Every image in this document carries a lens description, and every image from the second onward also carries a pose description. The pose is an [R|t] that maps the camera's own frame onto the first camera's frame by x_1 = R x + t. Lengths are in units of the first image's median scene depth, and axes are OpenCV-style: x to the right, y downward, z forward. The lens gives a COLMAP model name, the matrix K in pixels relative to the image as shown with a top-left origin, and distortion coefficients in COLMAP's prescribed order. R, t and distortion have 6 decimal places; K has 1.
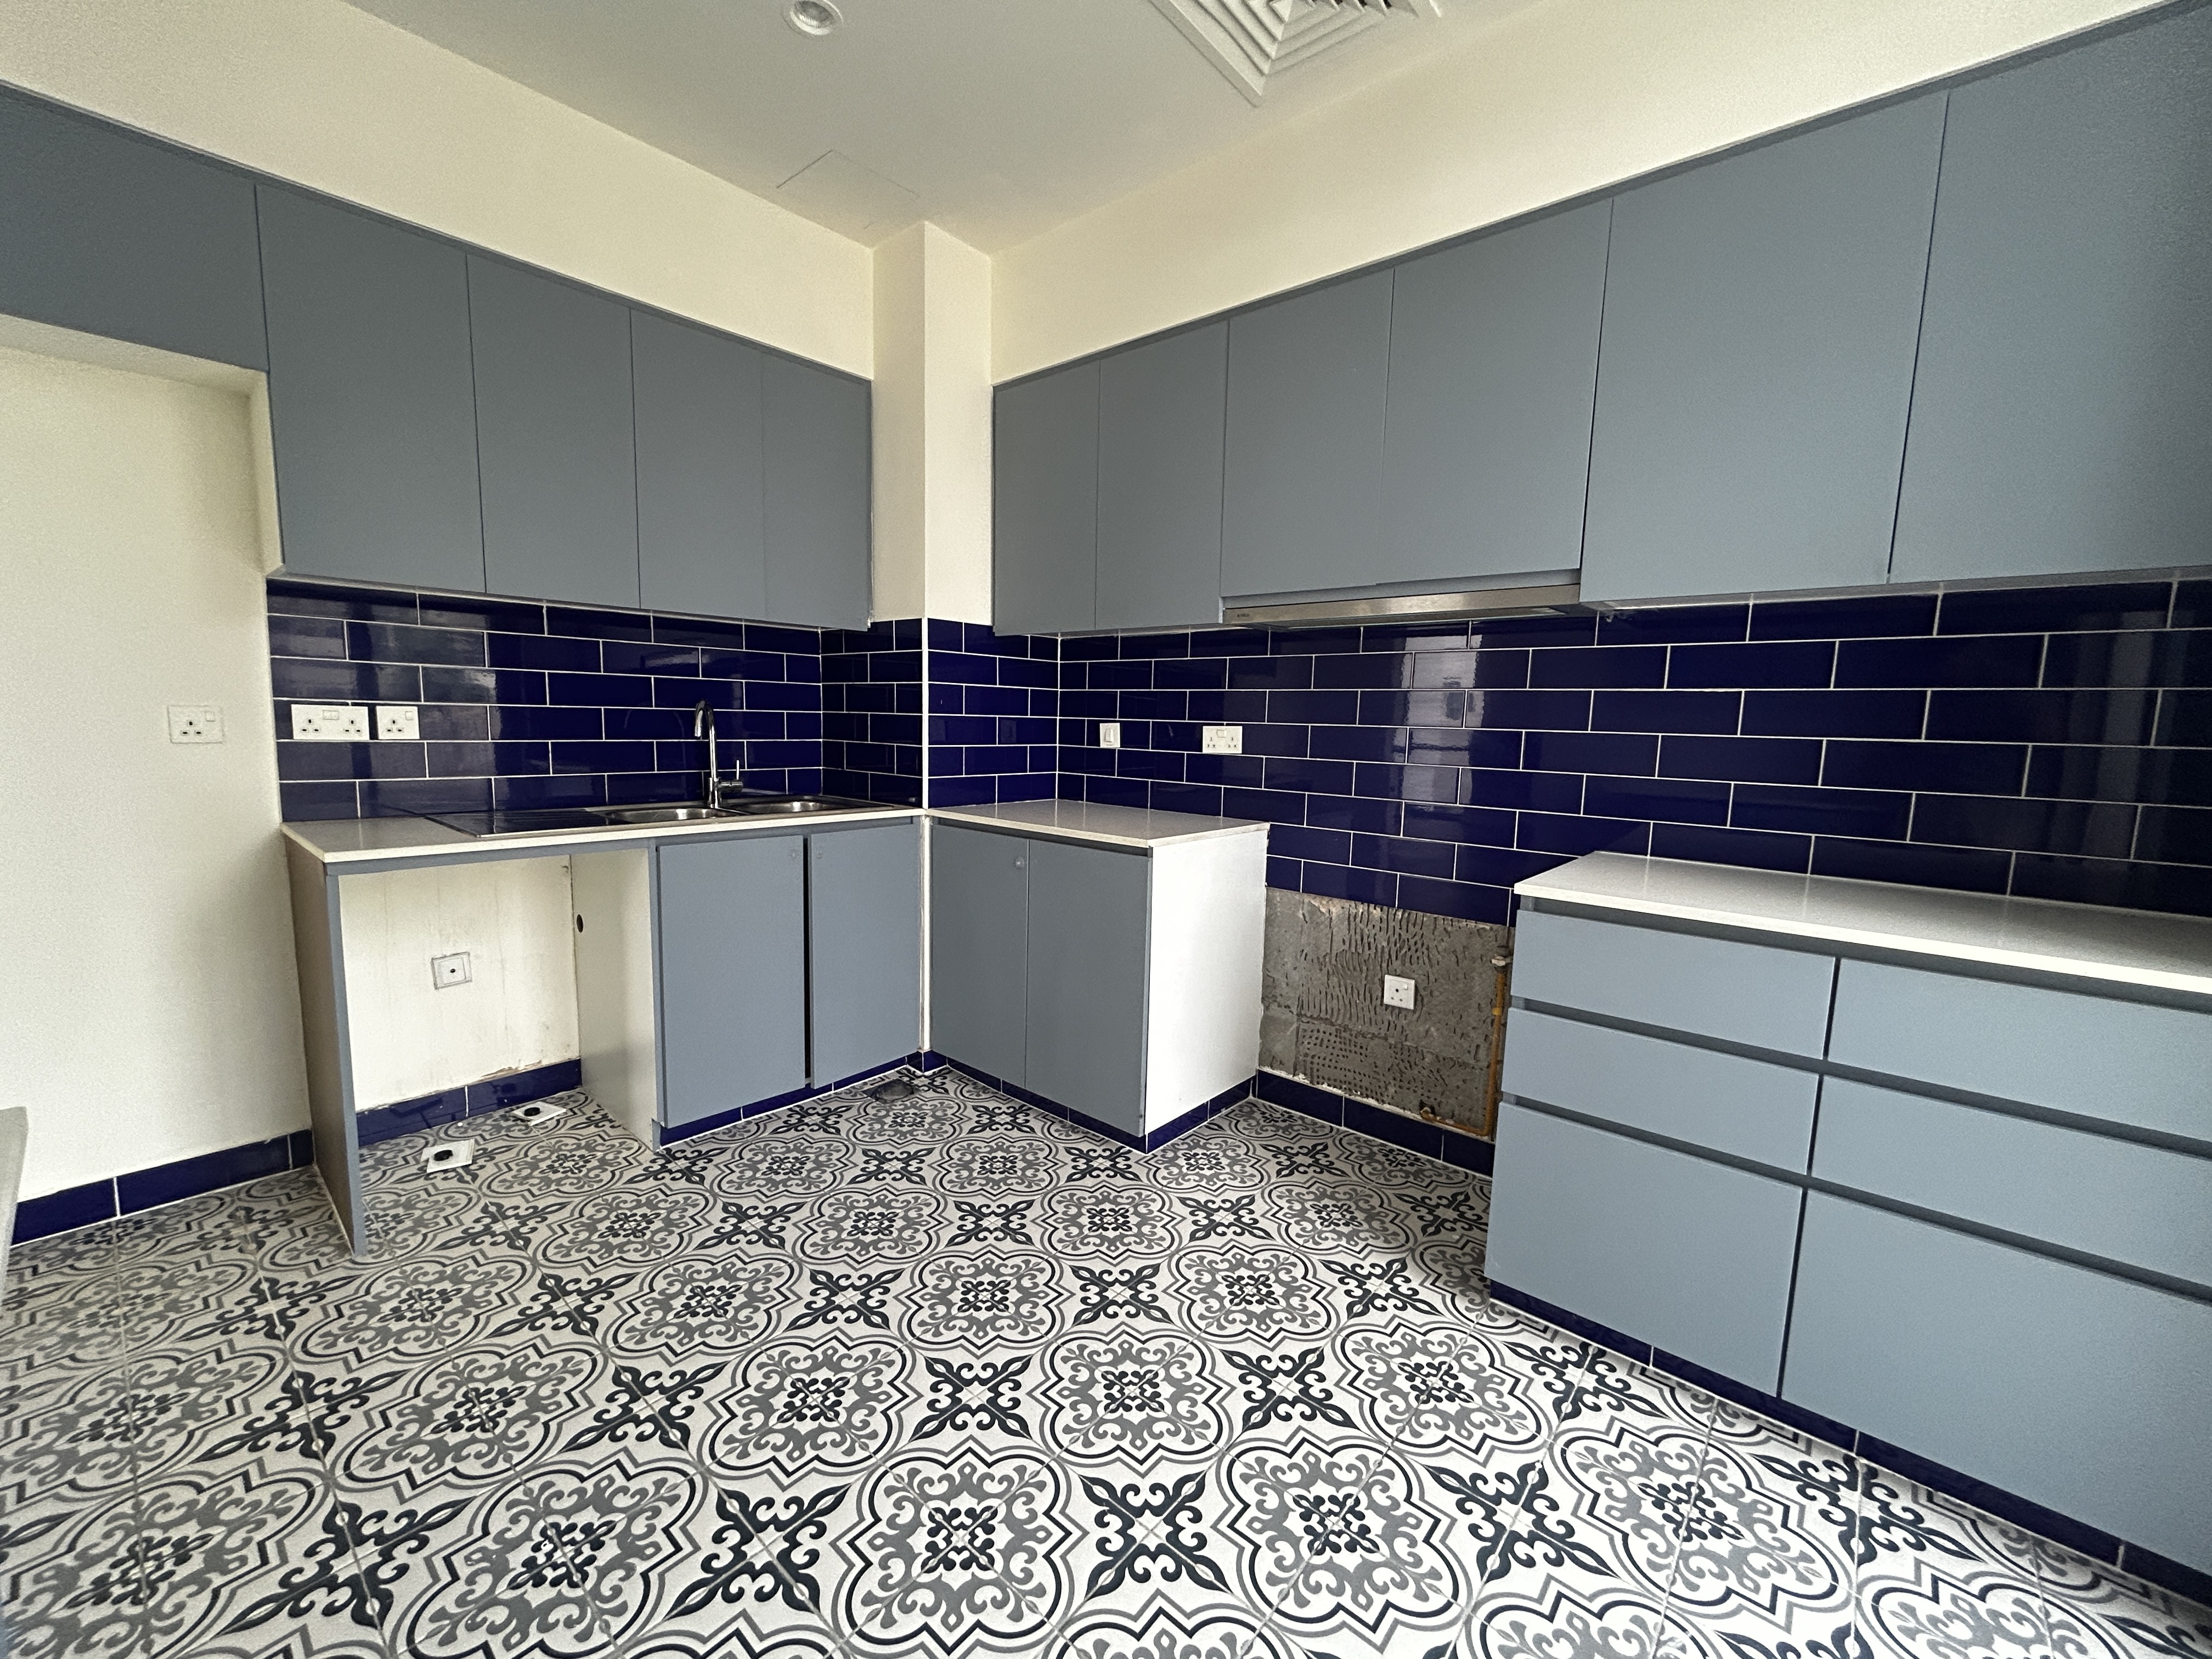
lens RADIAL K [[895.8, 0, 1099.6], [0, 895.8, 827.2], [0, 0, 1]] dist [0.001805, -0.000174]
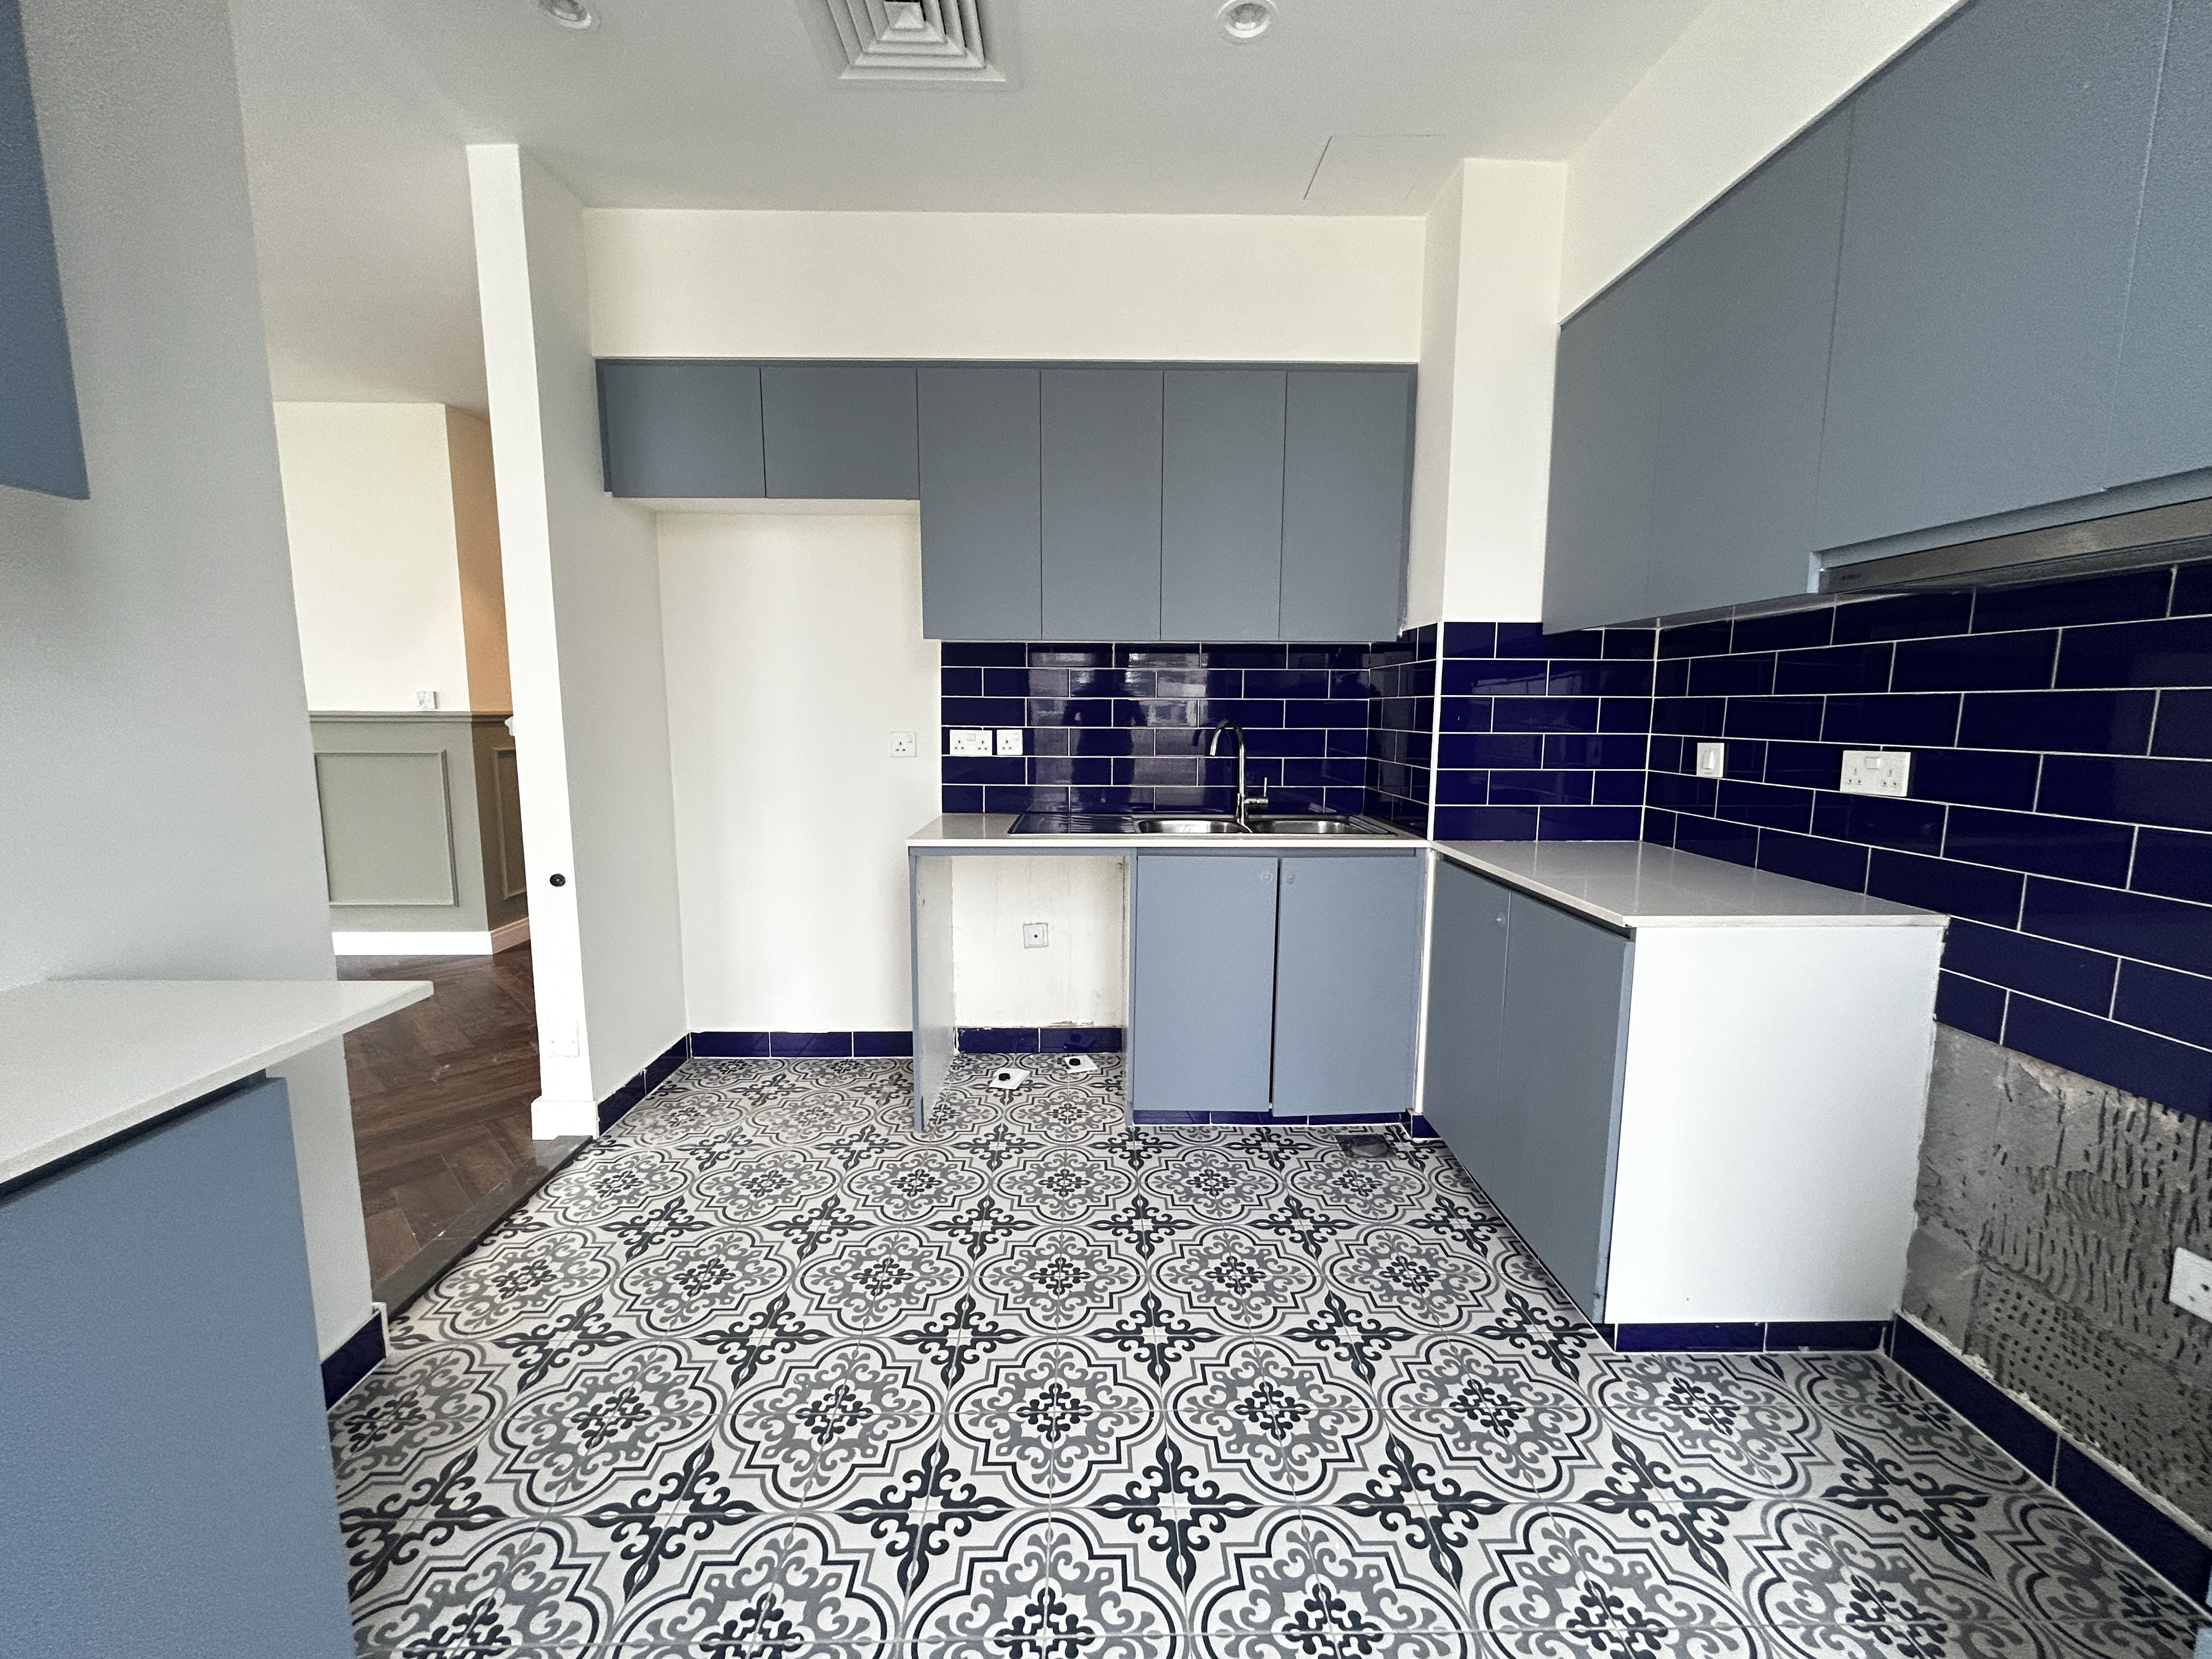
lens RADIAL K [[895.8, 0, 1100.5], [0, 895.8, 829.2], [0, 0, 1]] dist [0.001805, -0.000174]
pose [[0.673717, 0.078121, -0.734849, 0.244088], [-0.077840, 0.996367, 0.034558, -0.039375], [0.734878, 0.033918, 0.677350, 0.181924]]
